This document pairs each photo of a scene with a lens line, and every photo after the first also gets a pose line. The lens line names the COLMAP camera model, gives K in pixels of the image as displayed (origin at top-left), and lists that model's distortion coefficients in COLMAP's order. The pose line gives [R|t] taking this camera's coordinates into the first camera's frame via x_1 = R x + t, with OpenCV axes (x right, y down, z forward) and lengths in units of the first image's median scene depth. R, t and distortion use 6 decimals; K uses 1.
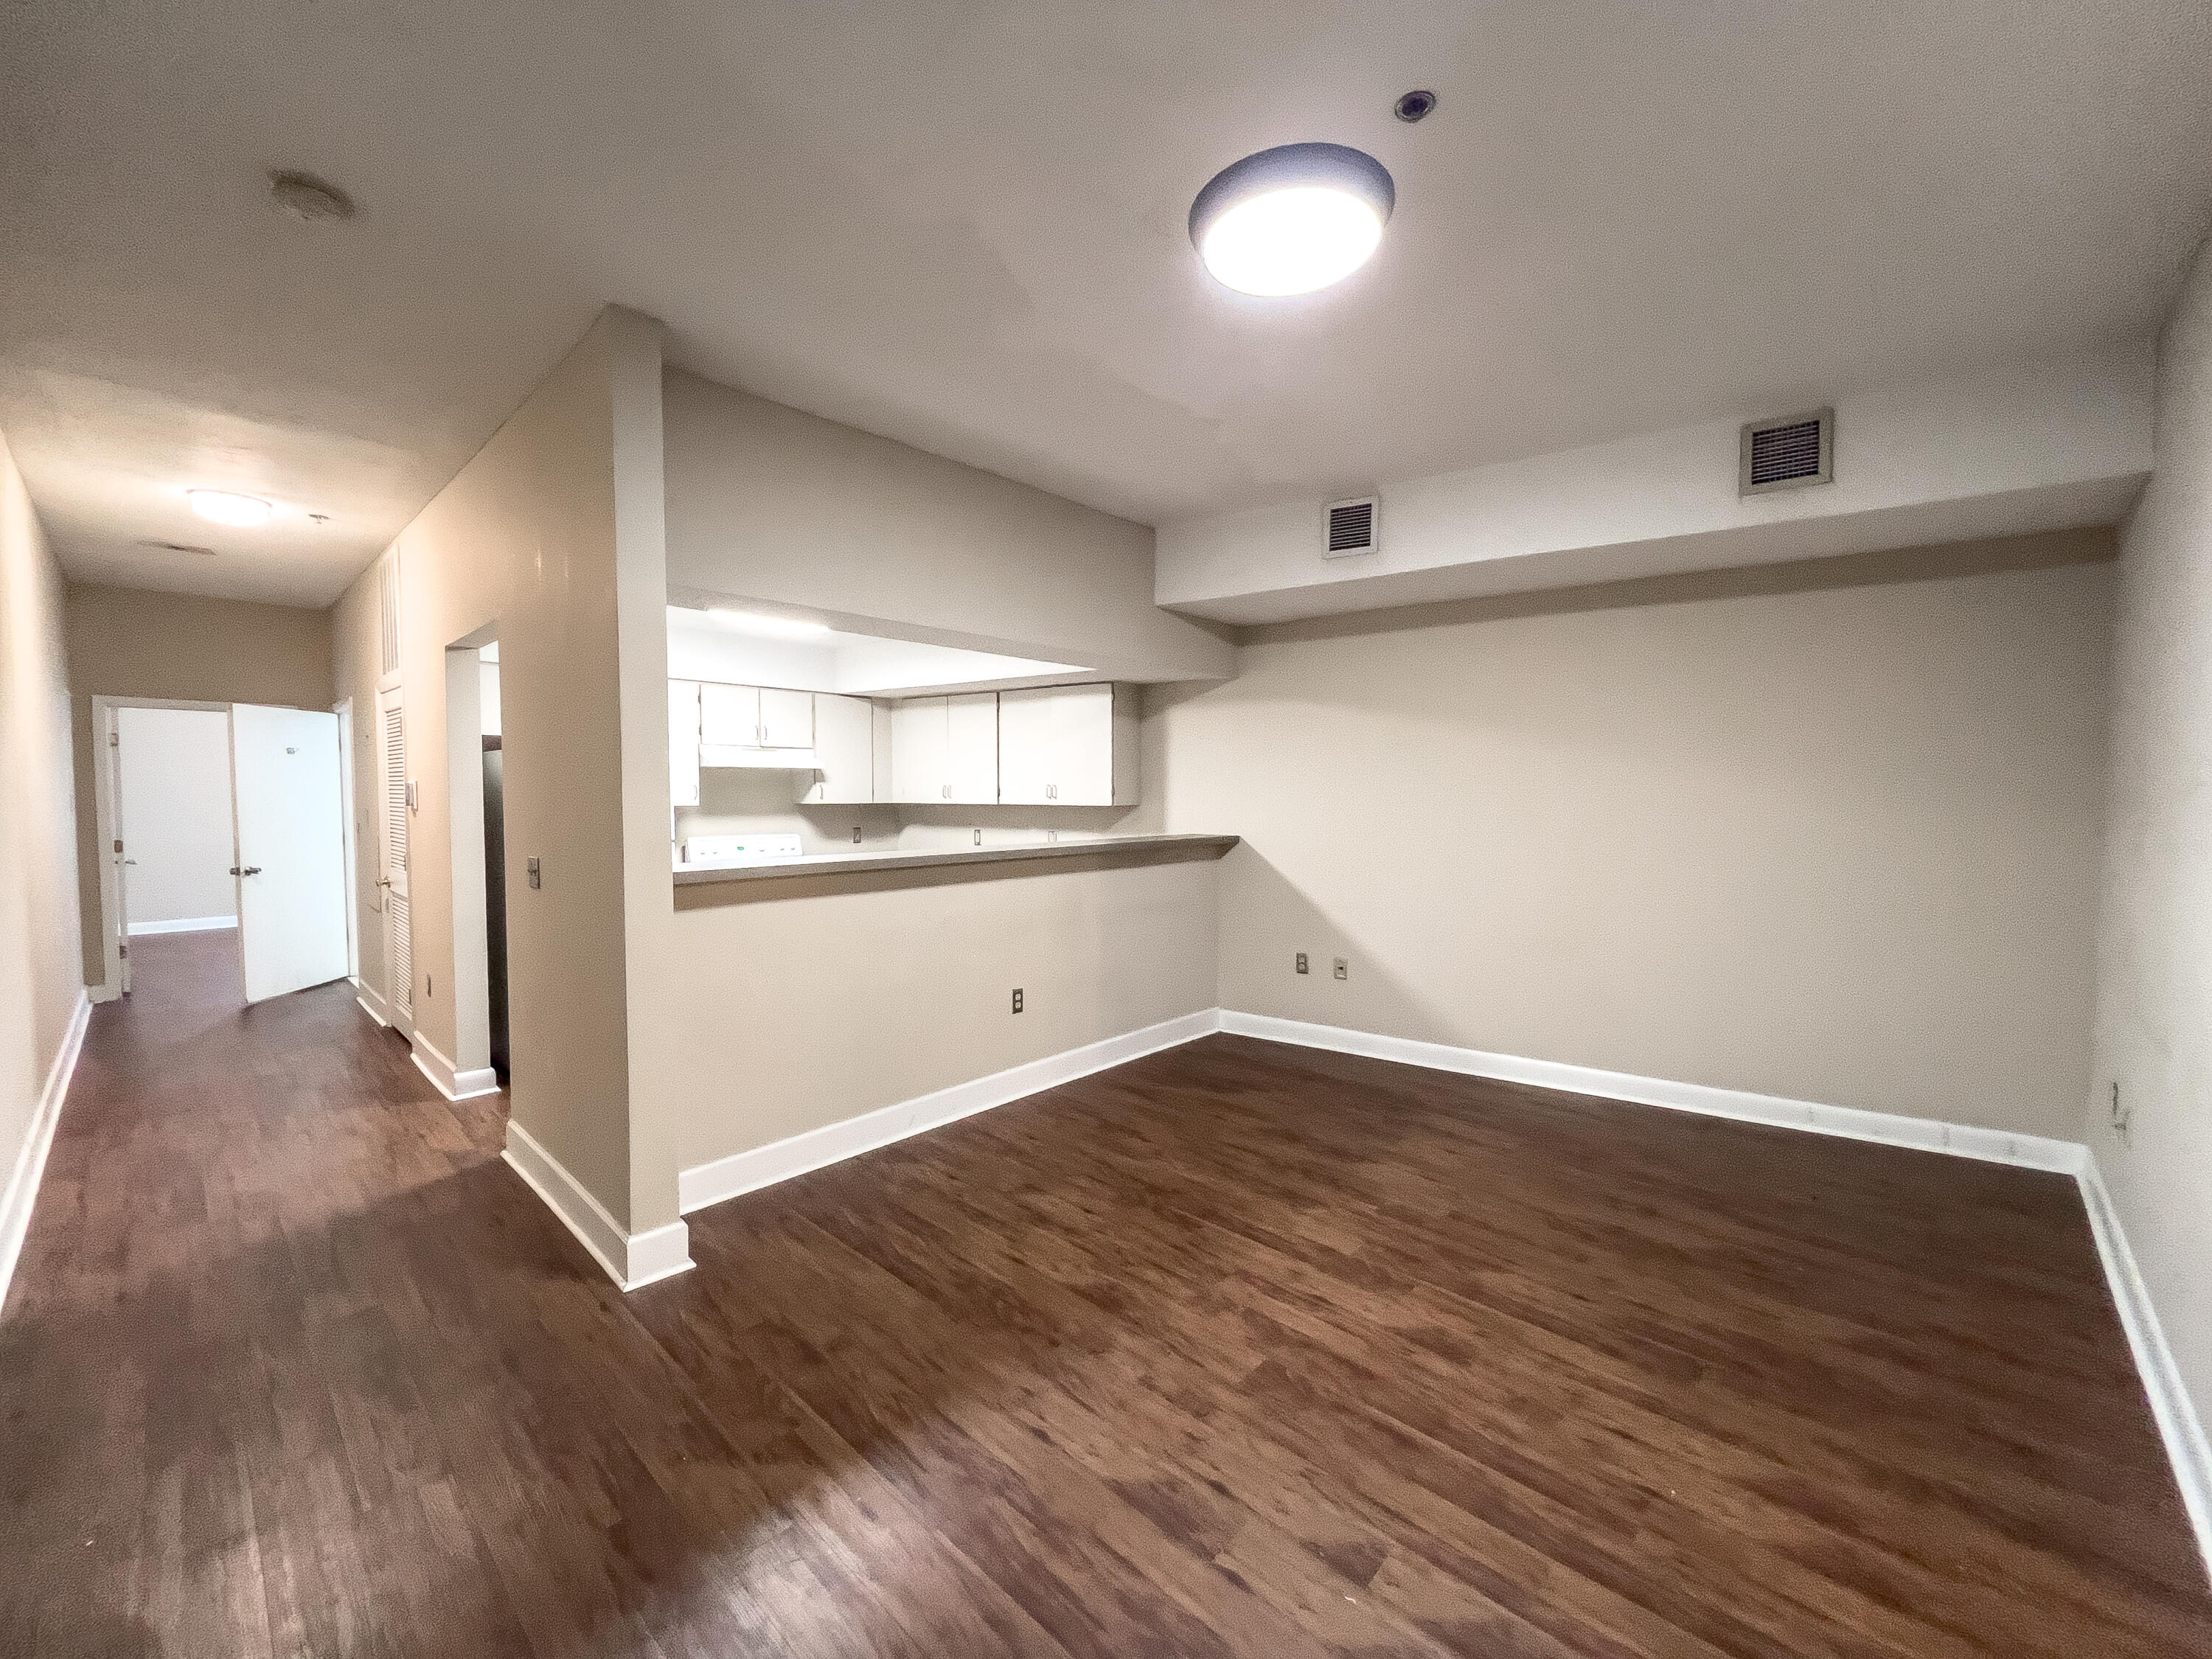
lens RADIAL K [[882.1, 0, 1101.0], [0, 882.1, 826.6], [0, 0, 1]] dist [0.021000, -0.010351]
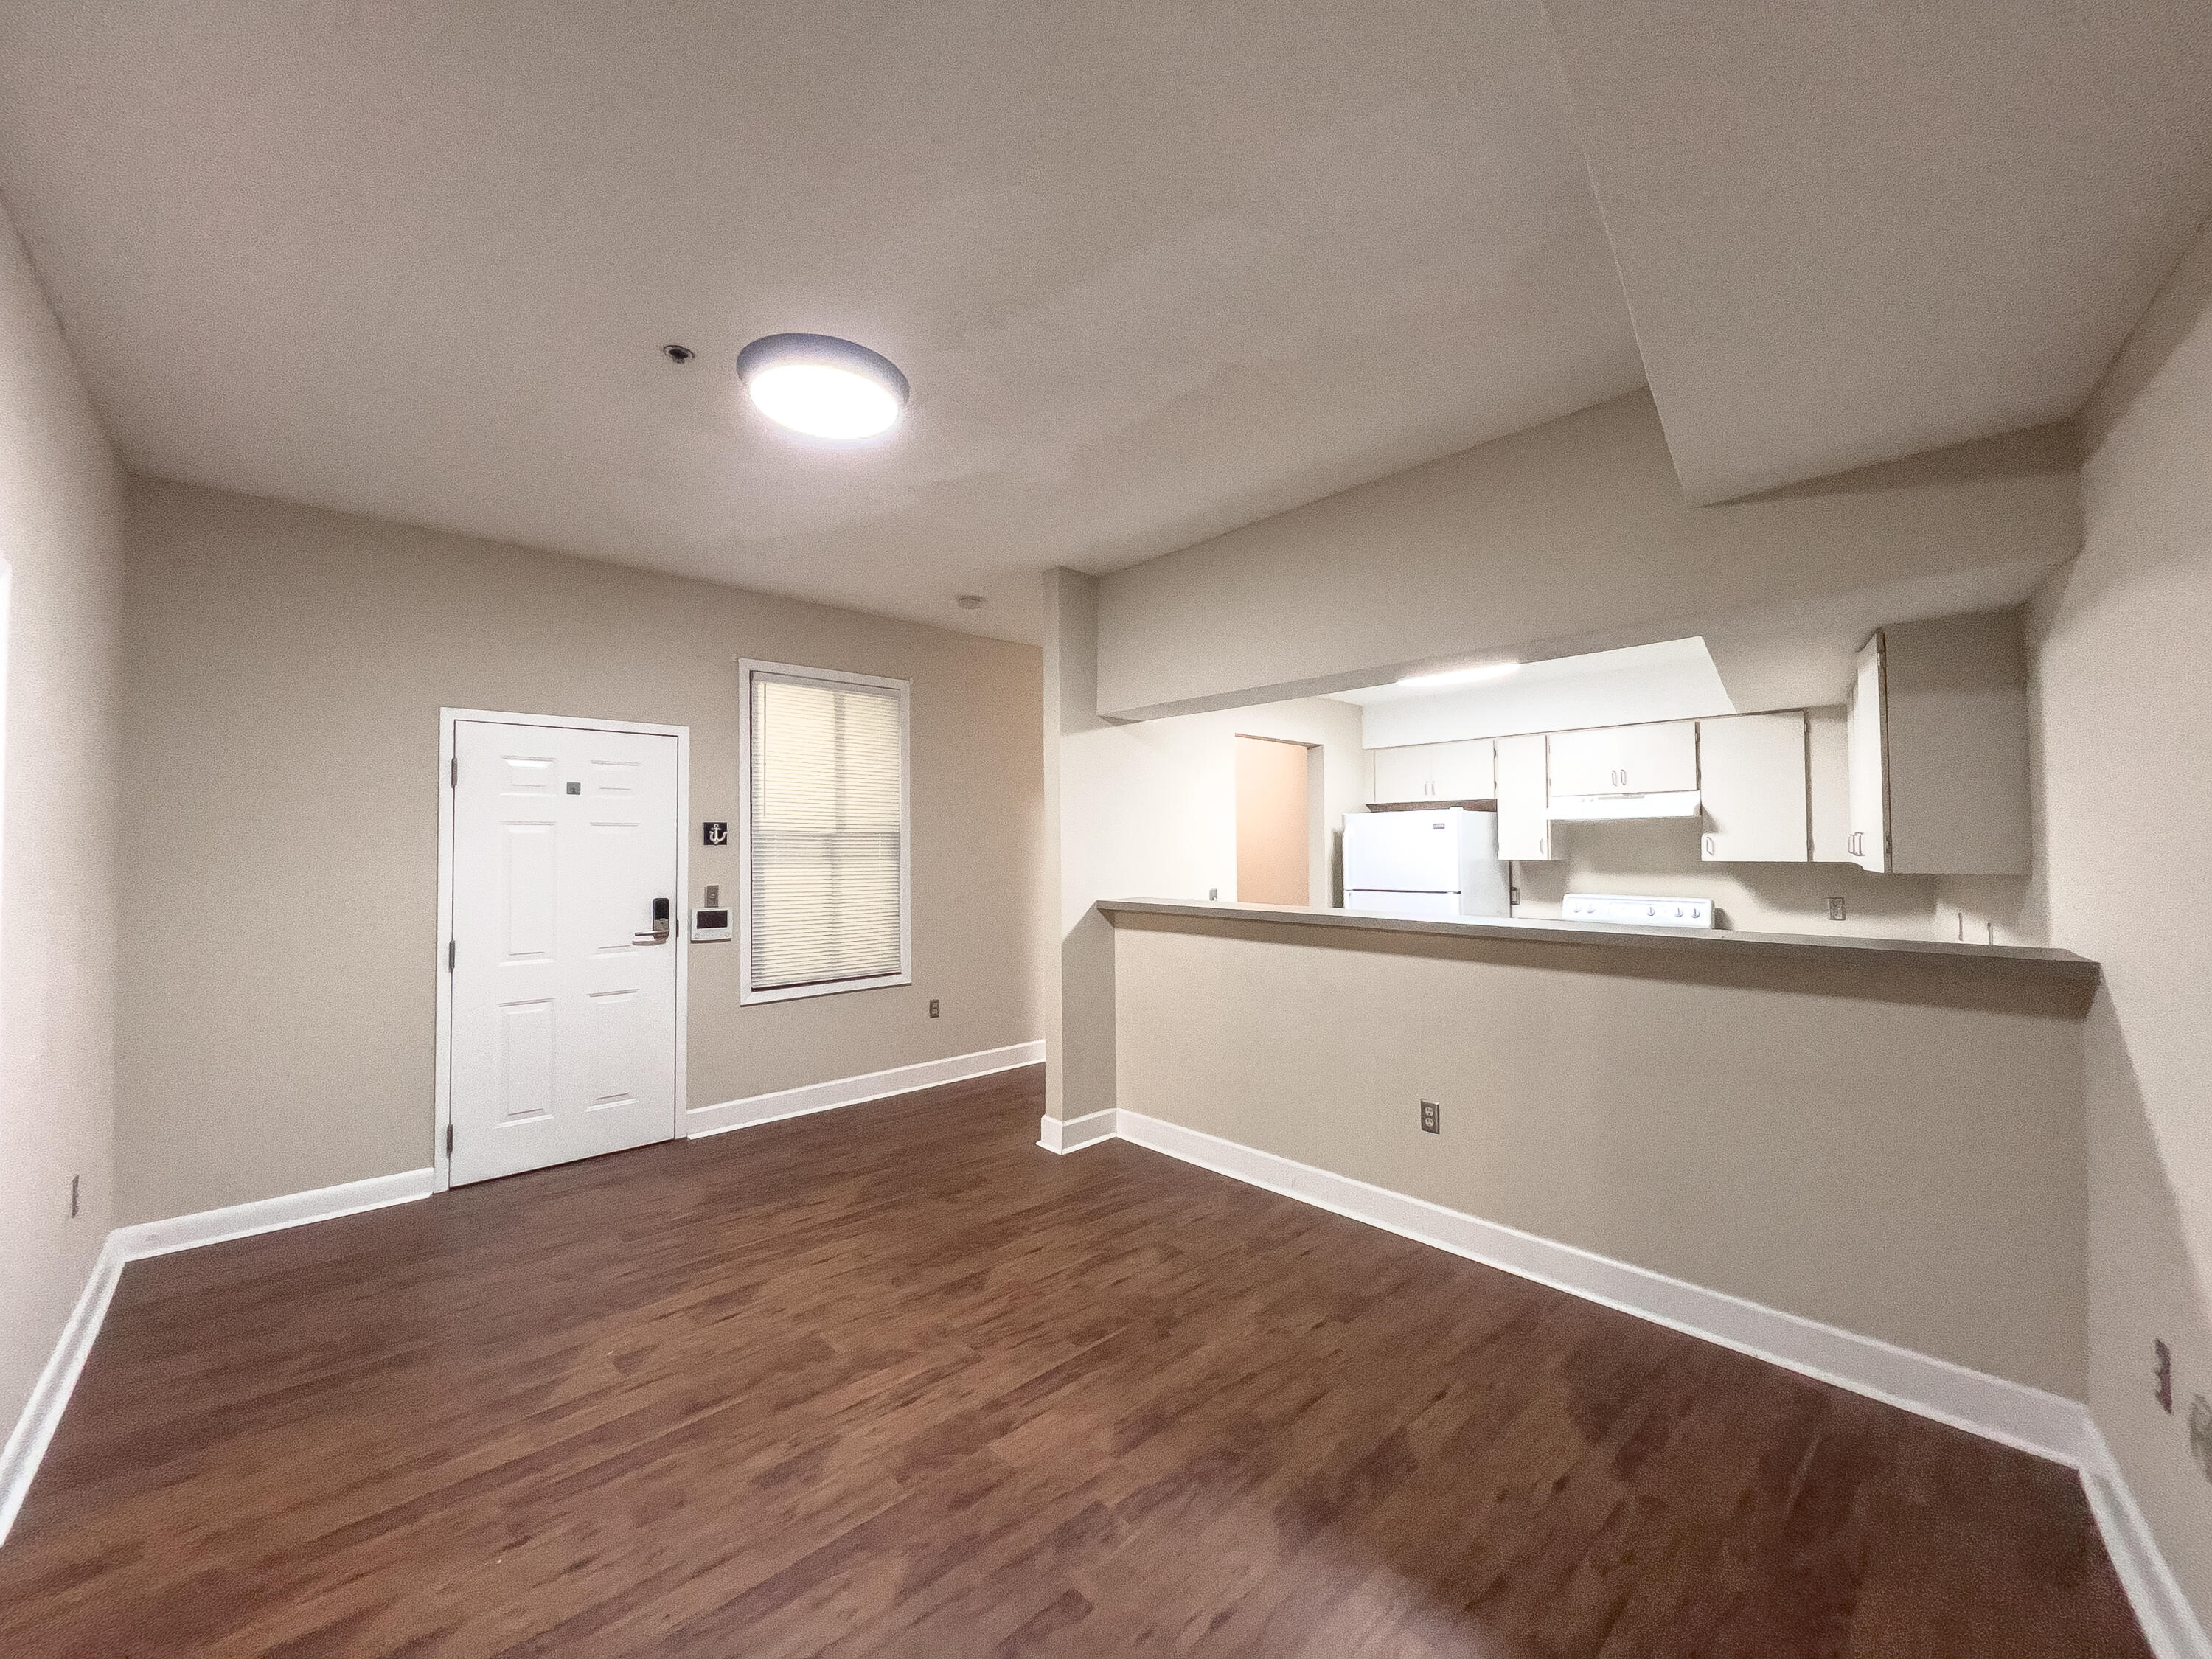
lens RADIAL K [[882.1, 0, 1101.0], [0, 882.1, 826.6], [0, 0, 1]] dist [0.021000, -0.010351]
pose [[-0.073951, -0.022921, -0.996998, 1.071988], [-0.034816, 0.999186, -0.020389, -0.047668], [0.996654, 0.033204, -0.074688, 1.148921]]
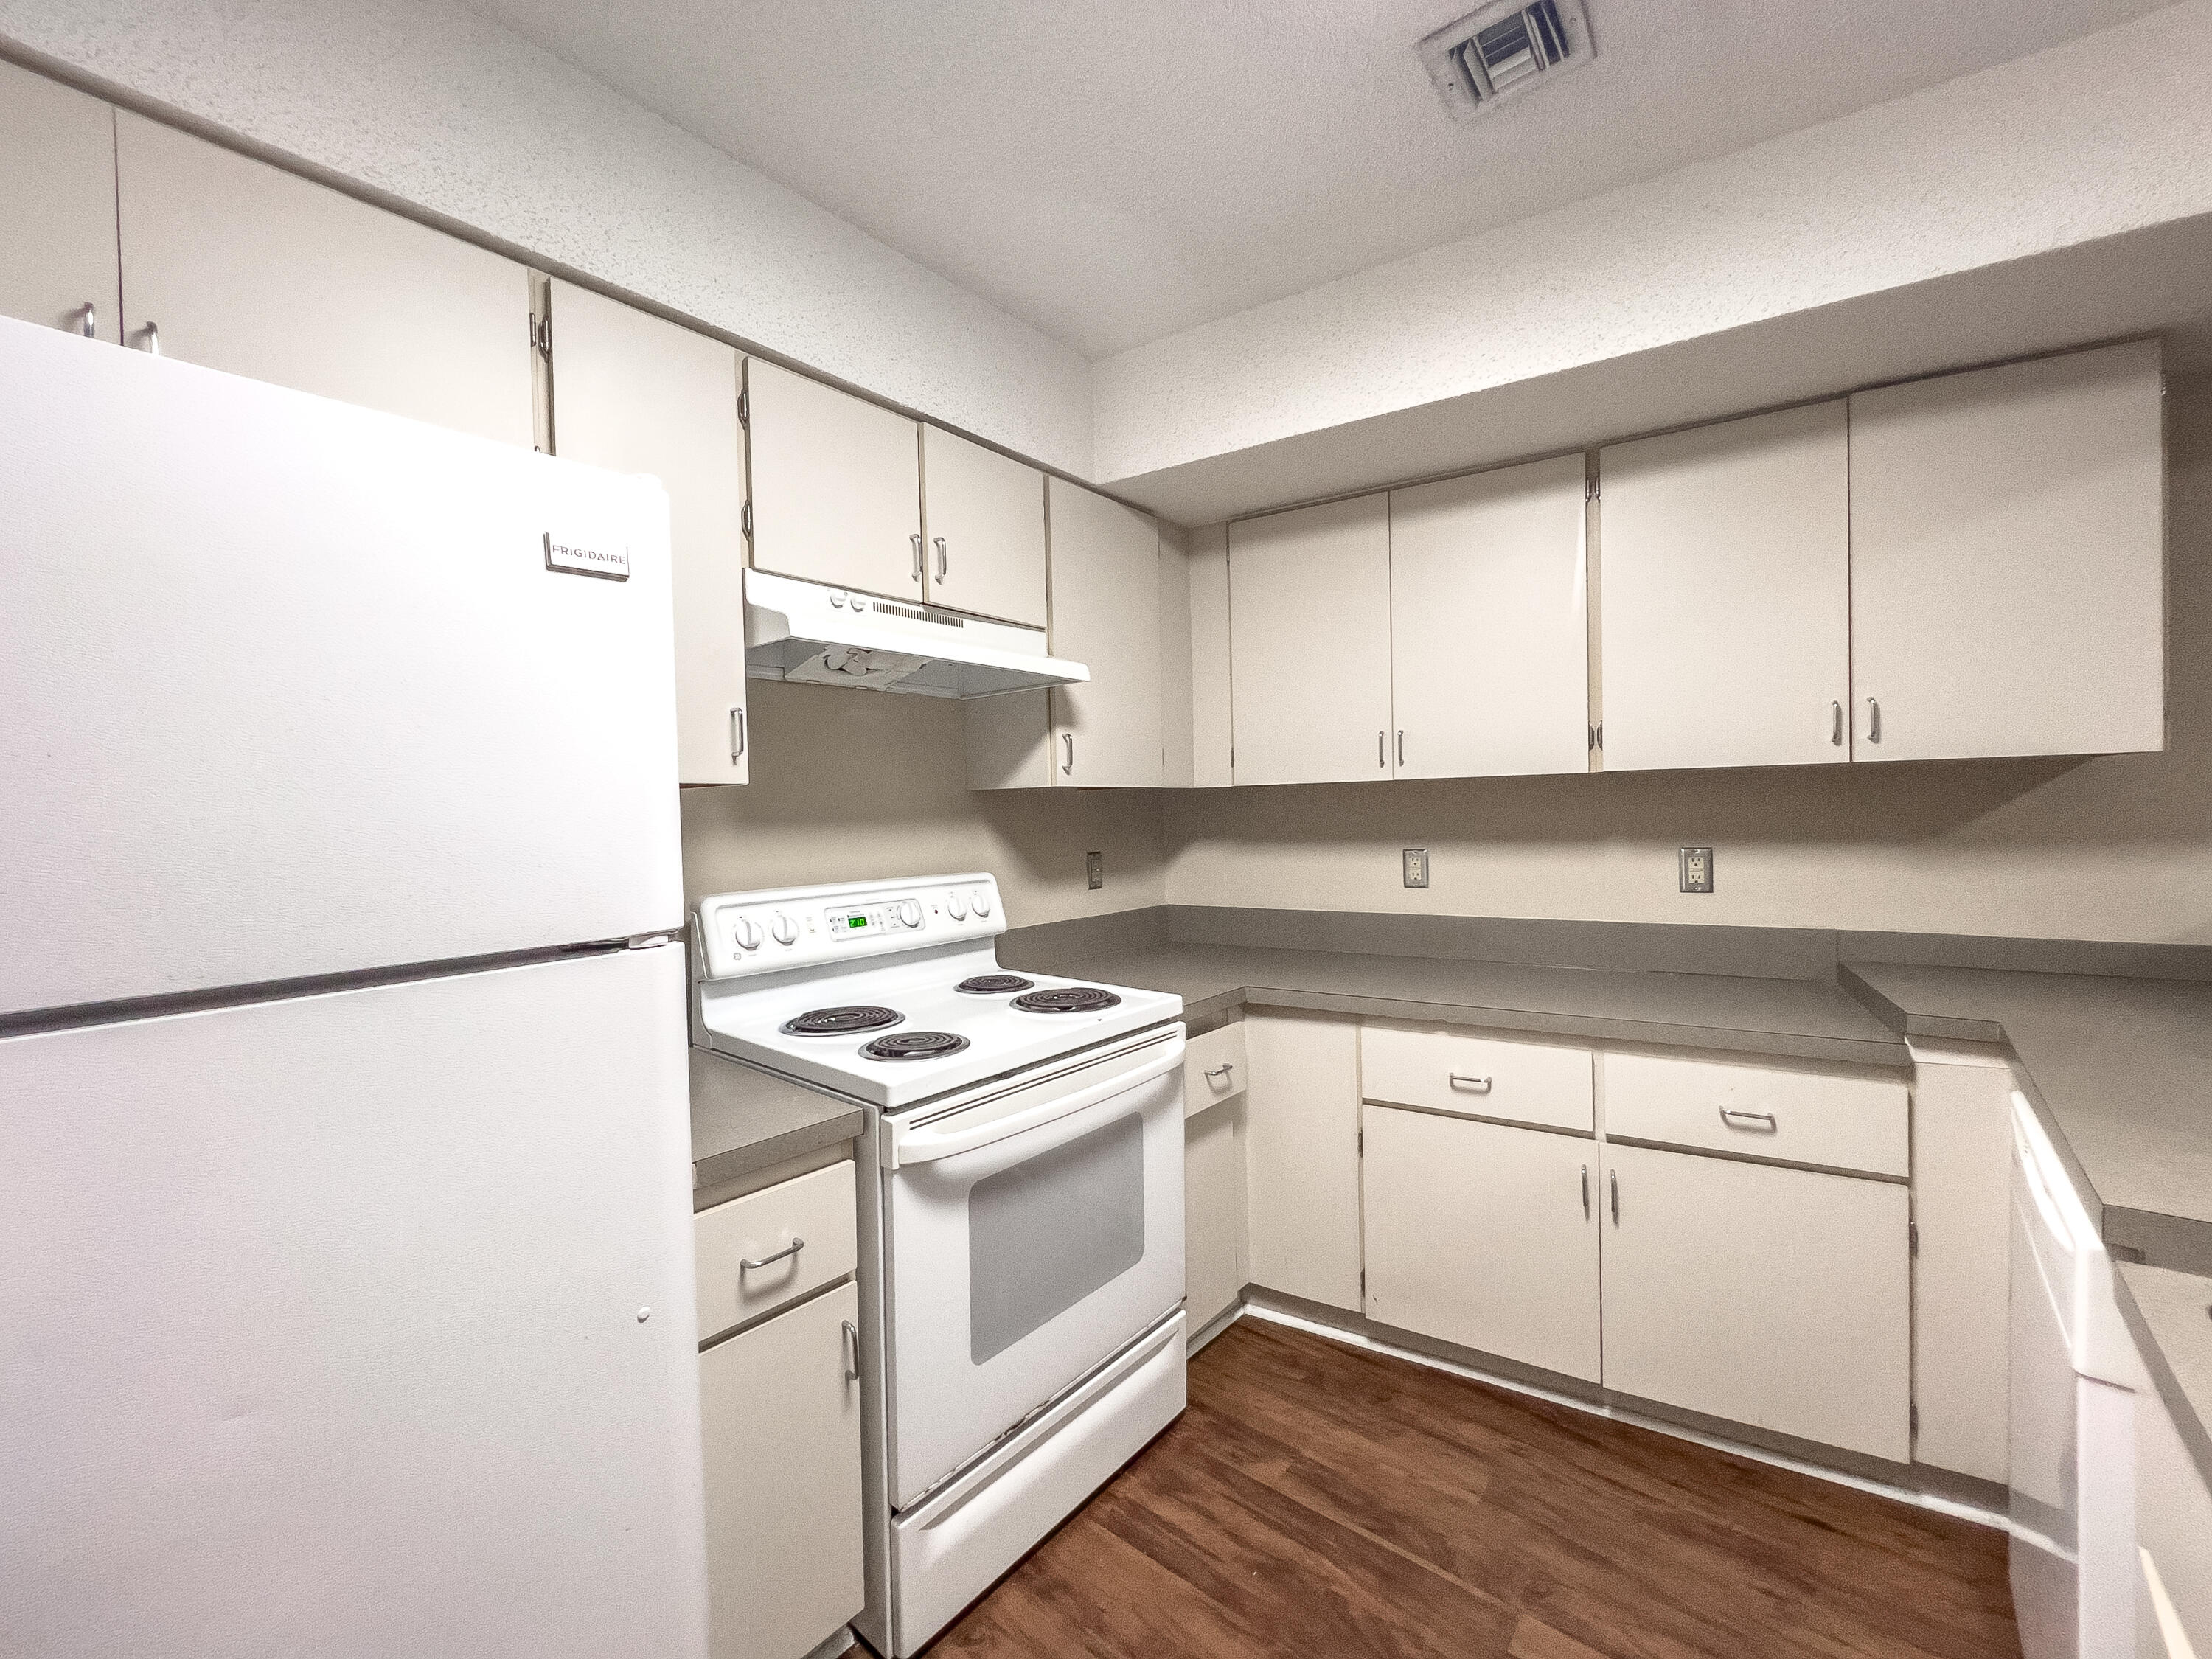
lens RADIAL K [[882.1, 0, 1101.0], [0, 882.1, 826.6], [0, 0, 1]] dist [0.021000, -0.010351]
pose [[0.999000, -0.017813, 0.041005, -0.685150], [0.018798, 0.999541, -0.023770, -0.002177], [-0.040563, 0.024517, 0.998876, 1.391385]]
